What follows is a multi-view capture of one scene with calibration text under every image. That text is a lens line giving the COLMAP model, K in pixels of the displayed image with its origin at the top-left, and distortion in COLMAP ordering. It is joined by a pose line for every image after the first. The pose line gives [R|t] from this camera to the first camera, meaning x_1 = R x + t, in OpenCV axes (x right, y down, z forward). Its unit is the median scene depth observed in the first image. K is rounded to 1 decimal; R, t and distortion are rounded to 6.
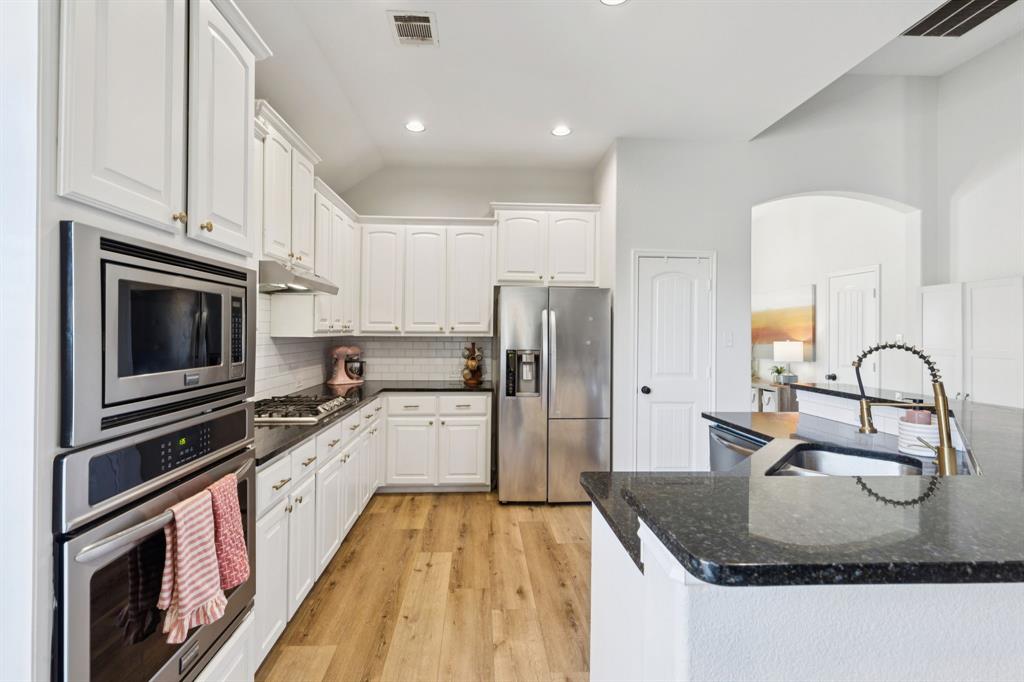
lens RADIAL K [[463.4, 0, 497.2], [0, 463.4, 325.6], [0, 0, 1]] dist [0.002174, -0.000478]
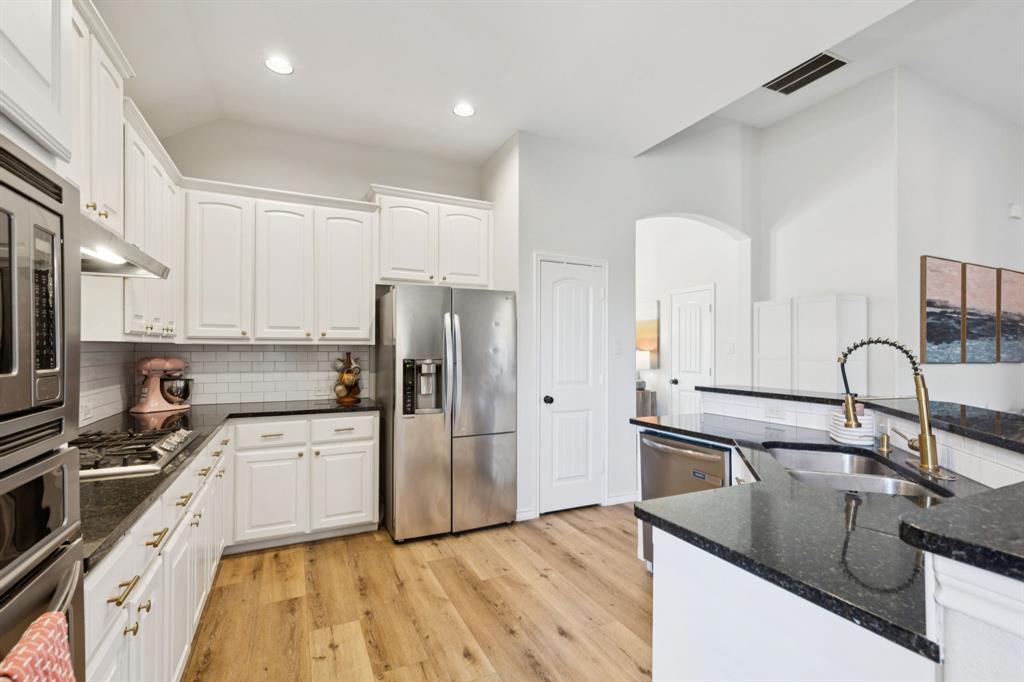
lens RADIAL K [[463.4, 0, 513.8], [0, 463.4, 348.0], [0, 0, 1]] dist [0.002174, -0.000478]
pose [[0.920881, -0.001869, 0.389839, -0.117632], [-0.003827, 0.999897, 0.013835, 0.018783], [-0.389825, -0.014232, 0.920779, 0.145390]]
